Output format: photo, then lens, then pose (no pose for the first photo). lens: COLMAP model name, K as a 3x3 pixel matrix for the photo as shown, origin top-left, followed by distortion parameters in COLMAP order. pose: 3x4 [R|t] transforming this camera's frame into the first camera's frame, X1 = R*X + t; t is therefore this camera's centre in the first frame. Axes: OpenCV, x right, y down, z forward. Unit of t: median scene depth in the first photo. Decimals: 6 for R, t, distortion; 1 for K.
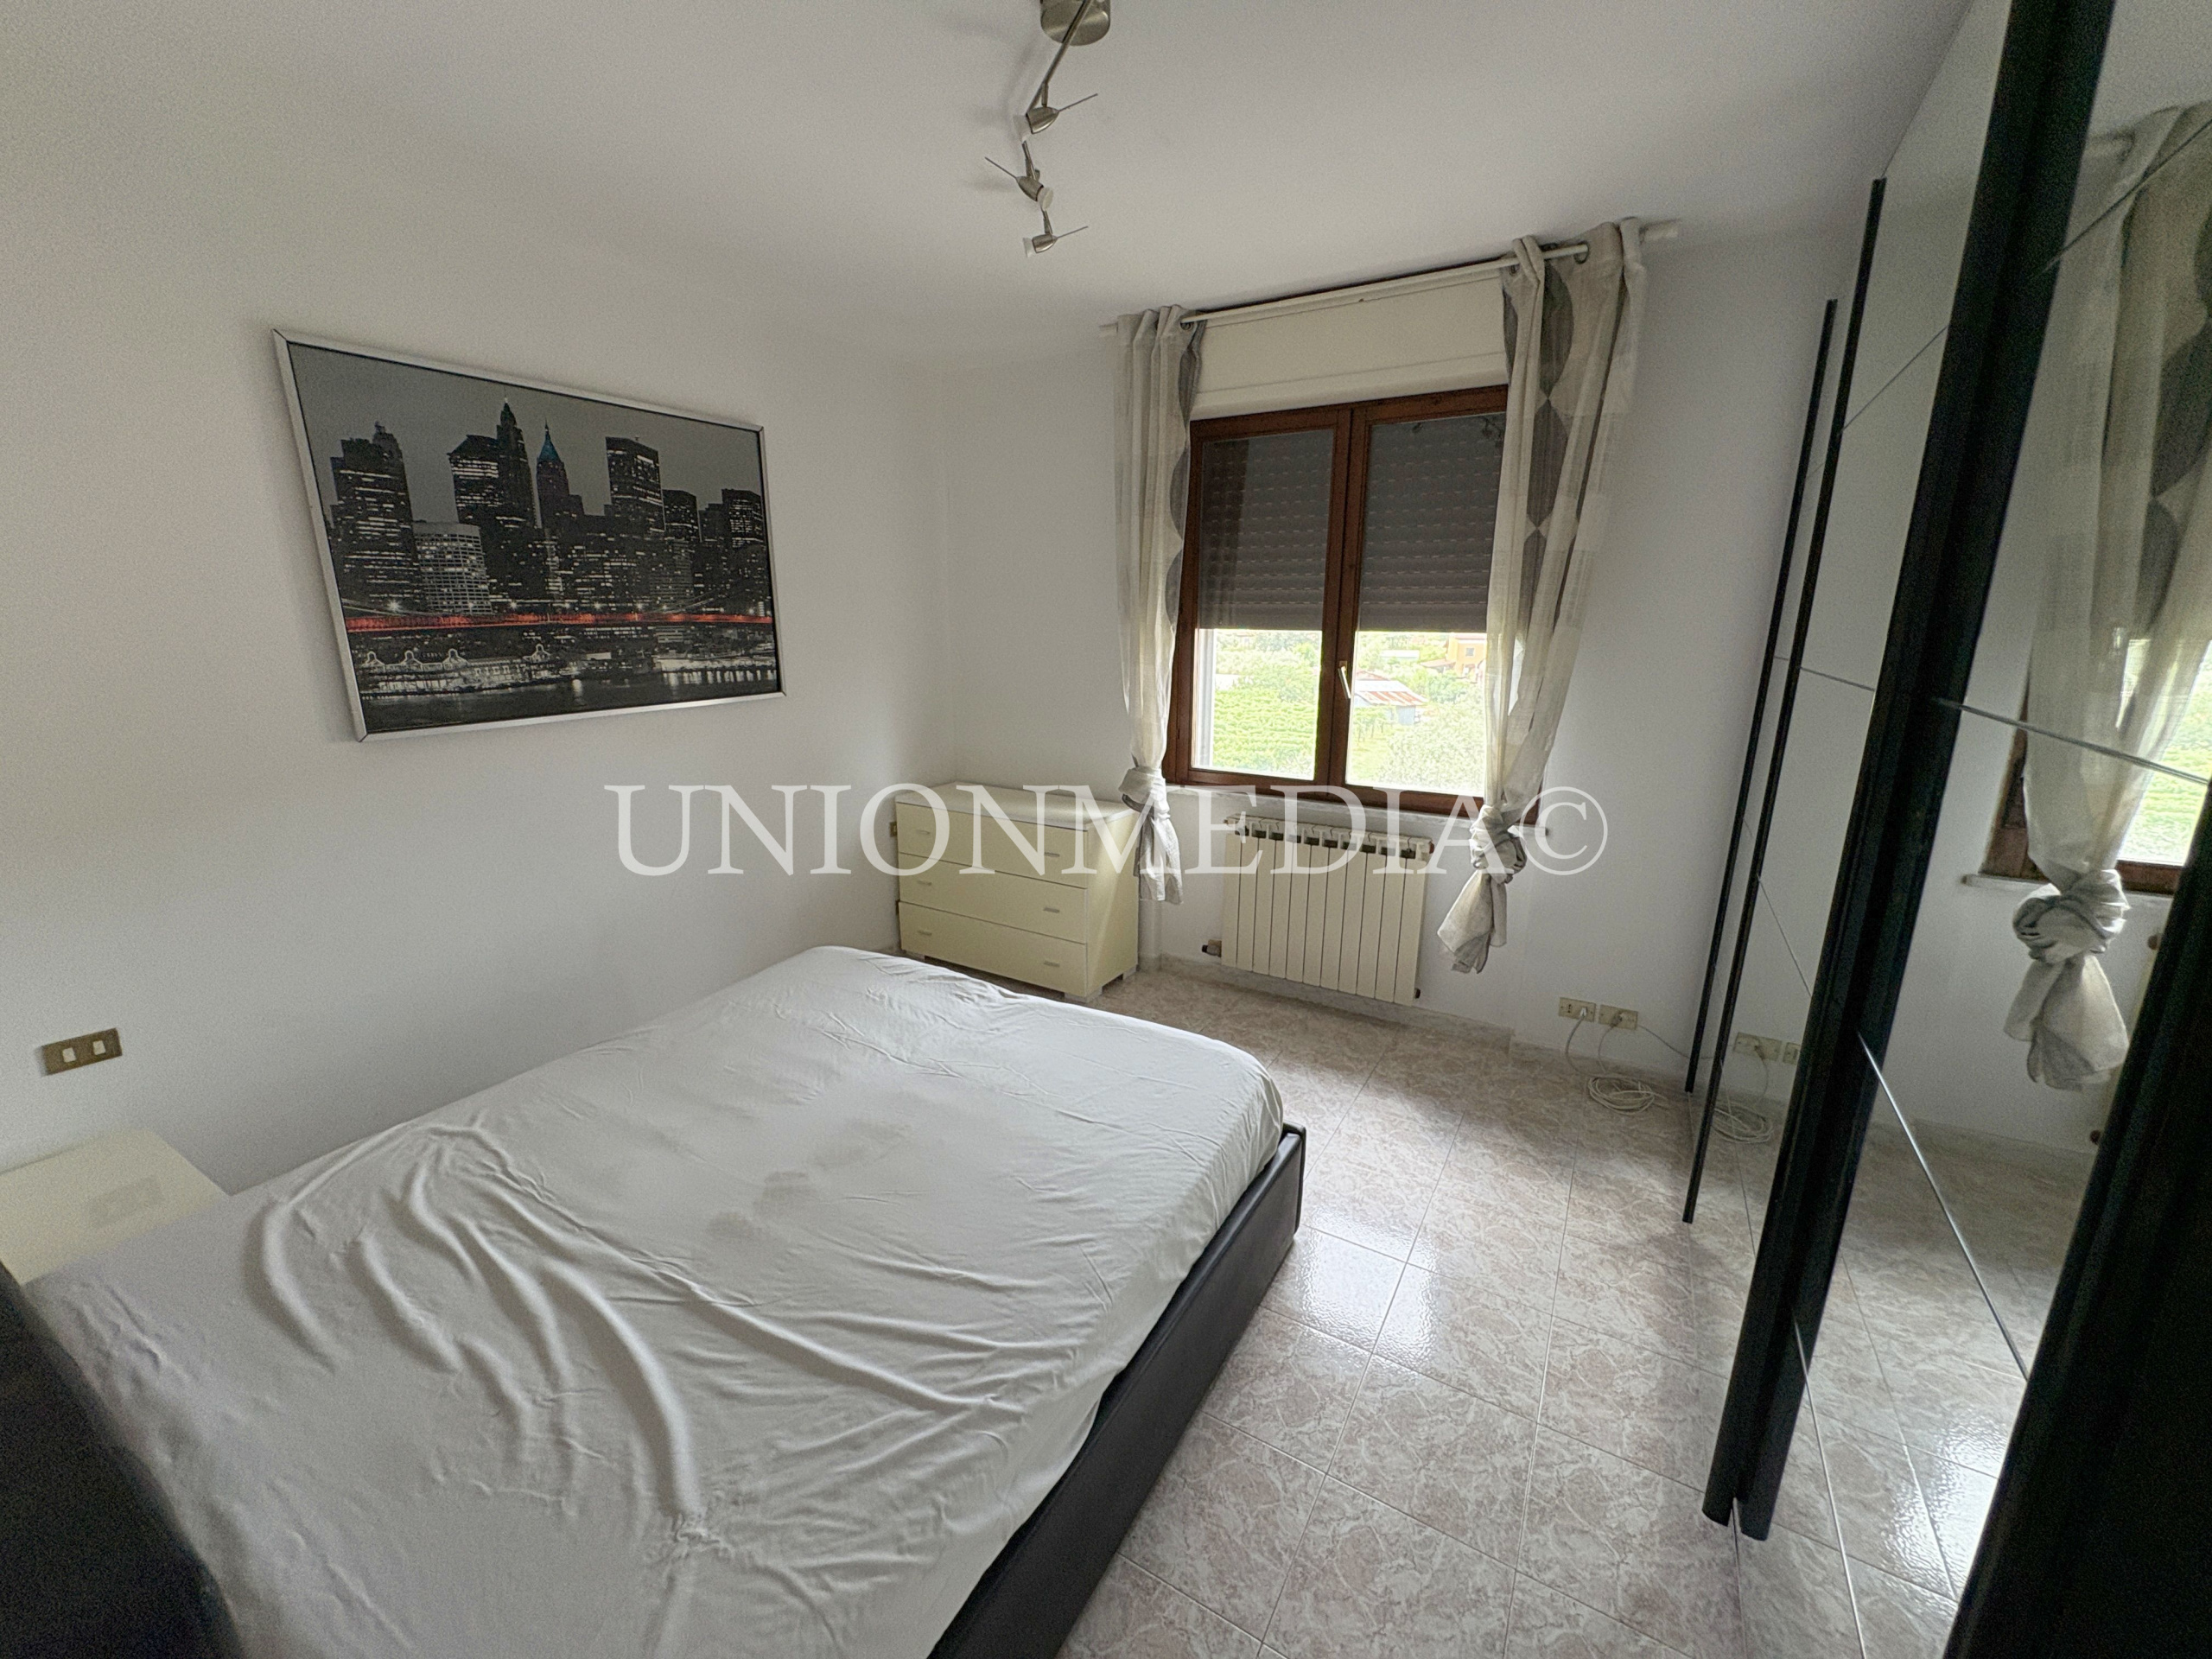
lens RADIAL K [[887.0, 0, 1111.5], [0, 887.0, 831.0], [0, 0, 1]] dist [0.000101, 0.000066]
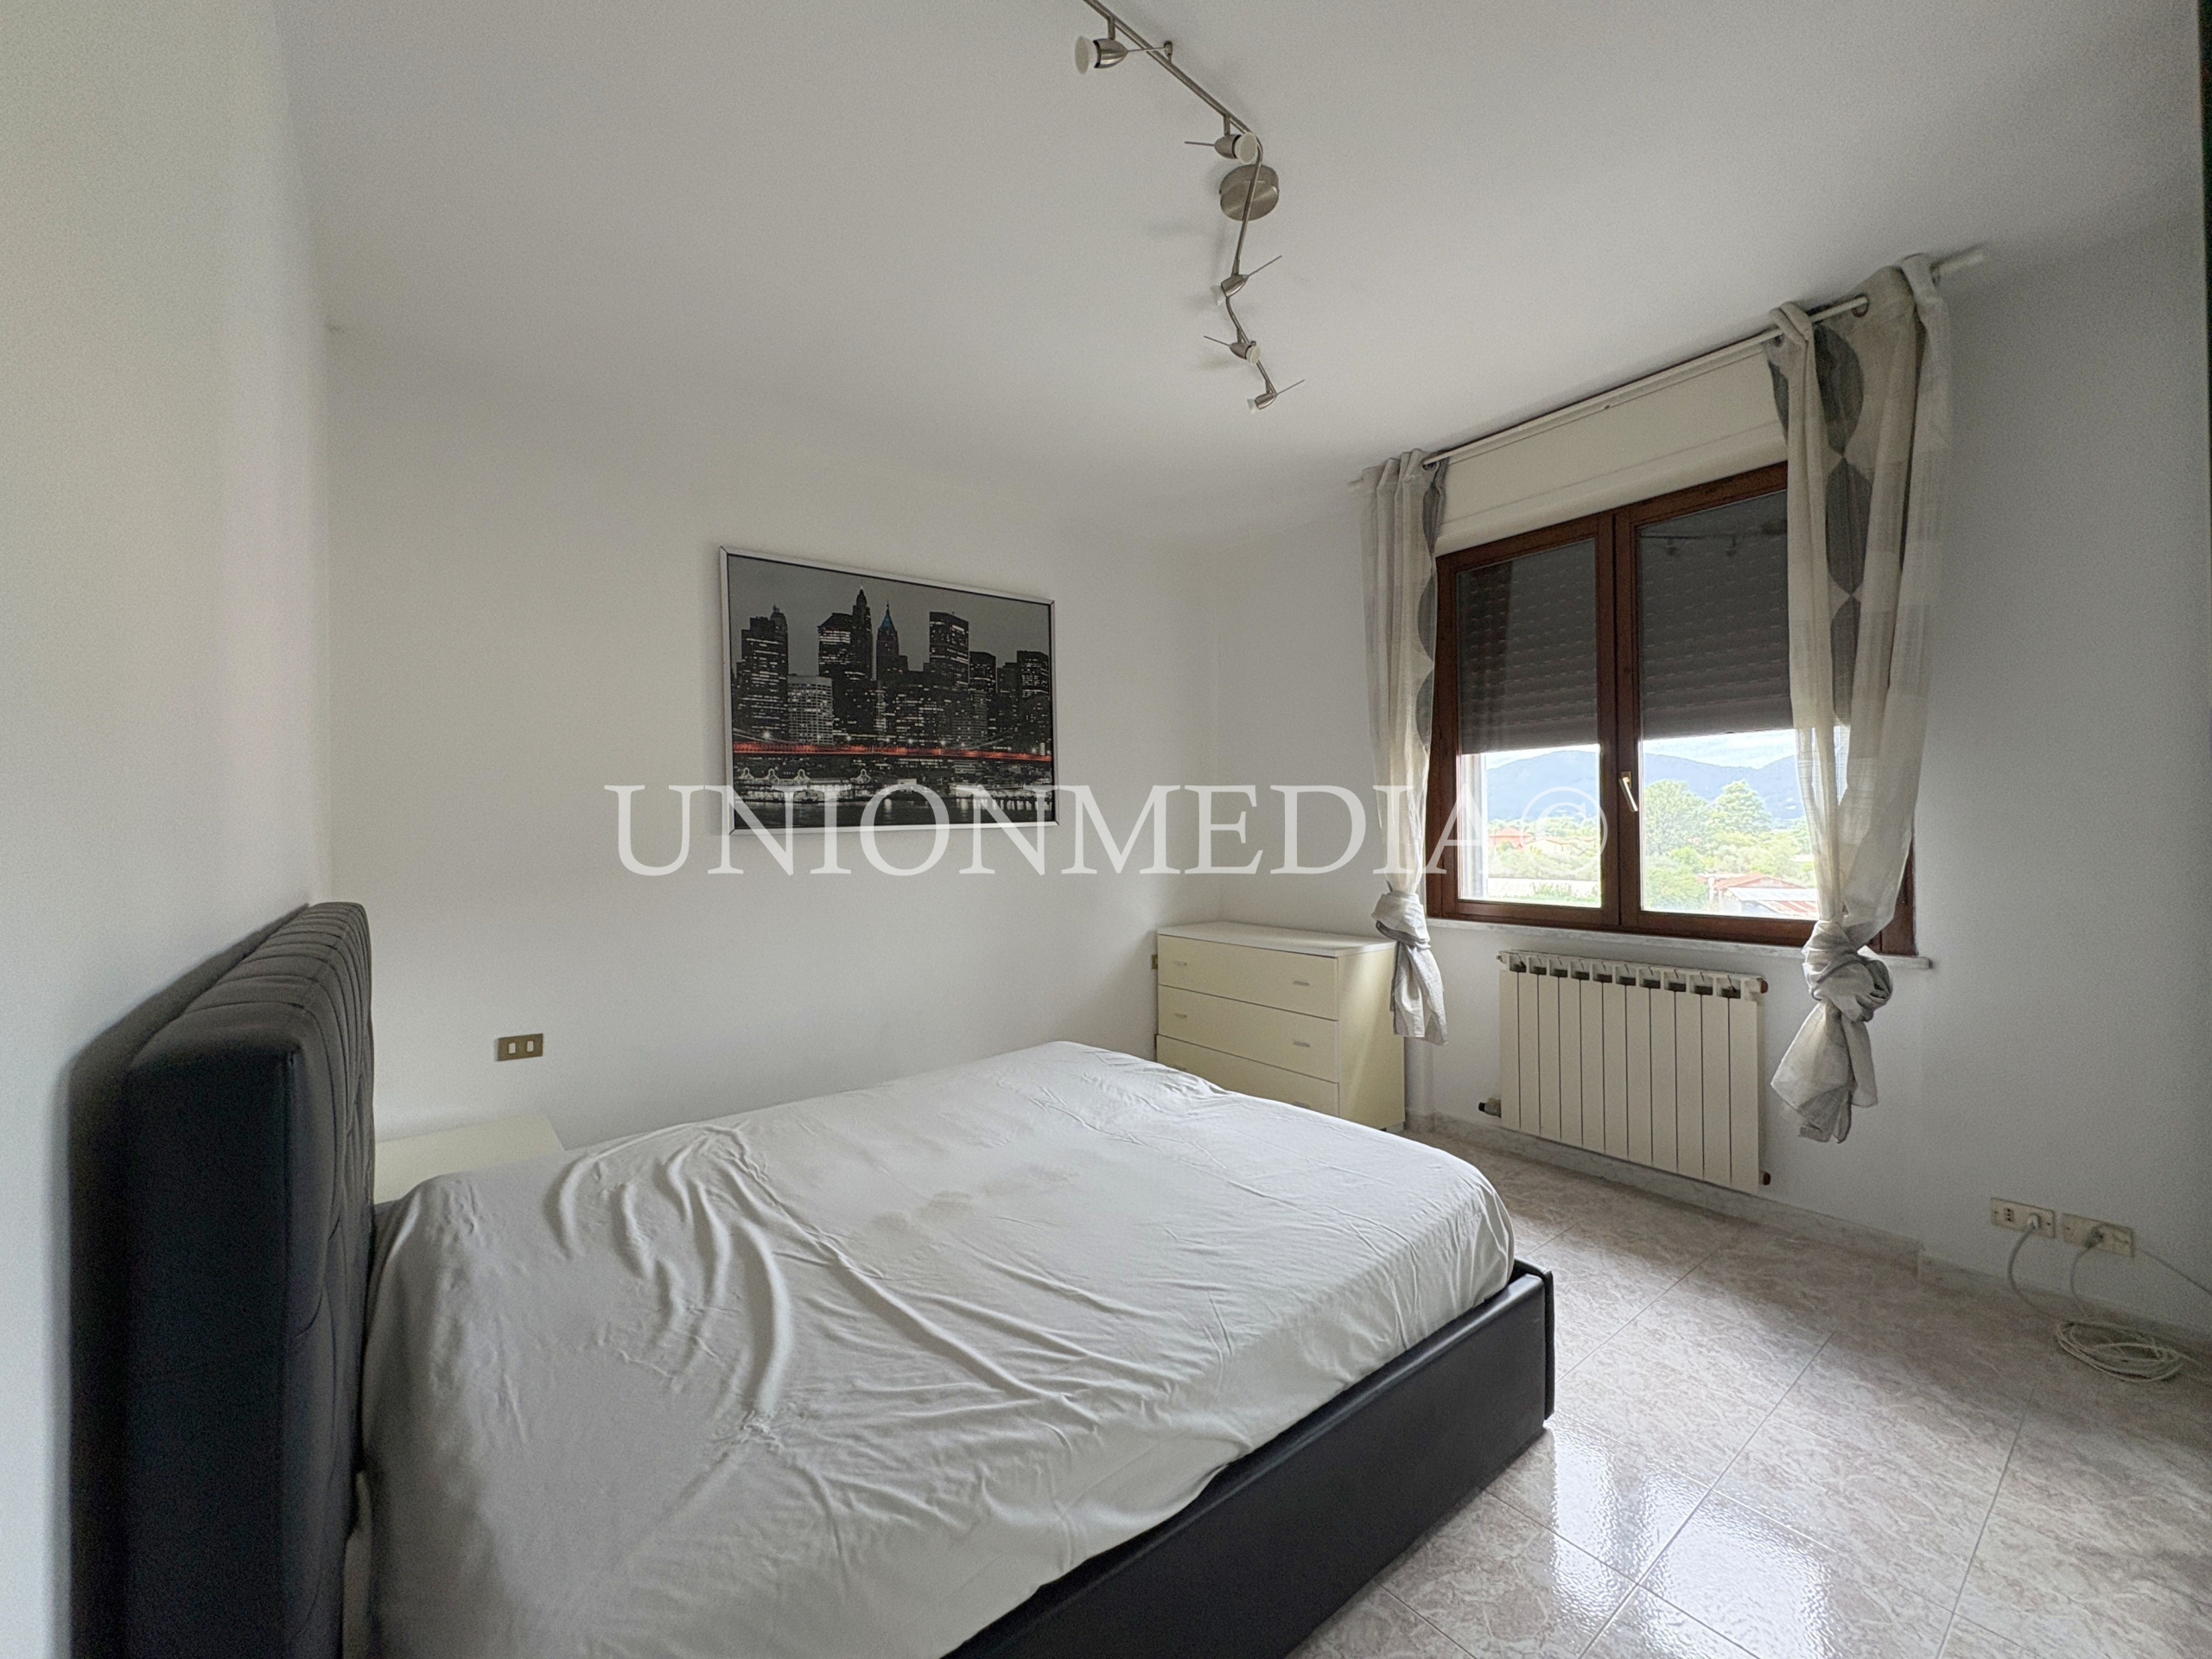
lens RADIAL K [[887.0, 0, 1106.3], [0, 887.0, 828.1], [0, 0, 1]] dist [0.000101, 0.000066]
pose [[0.932637, -0.018799, -0.360325, 0.128015], [-0.066122, 0.972825, -0.221901, 0.134366], [0.354705, 0.230779, 0.906049, 0.017542]]
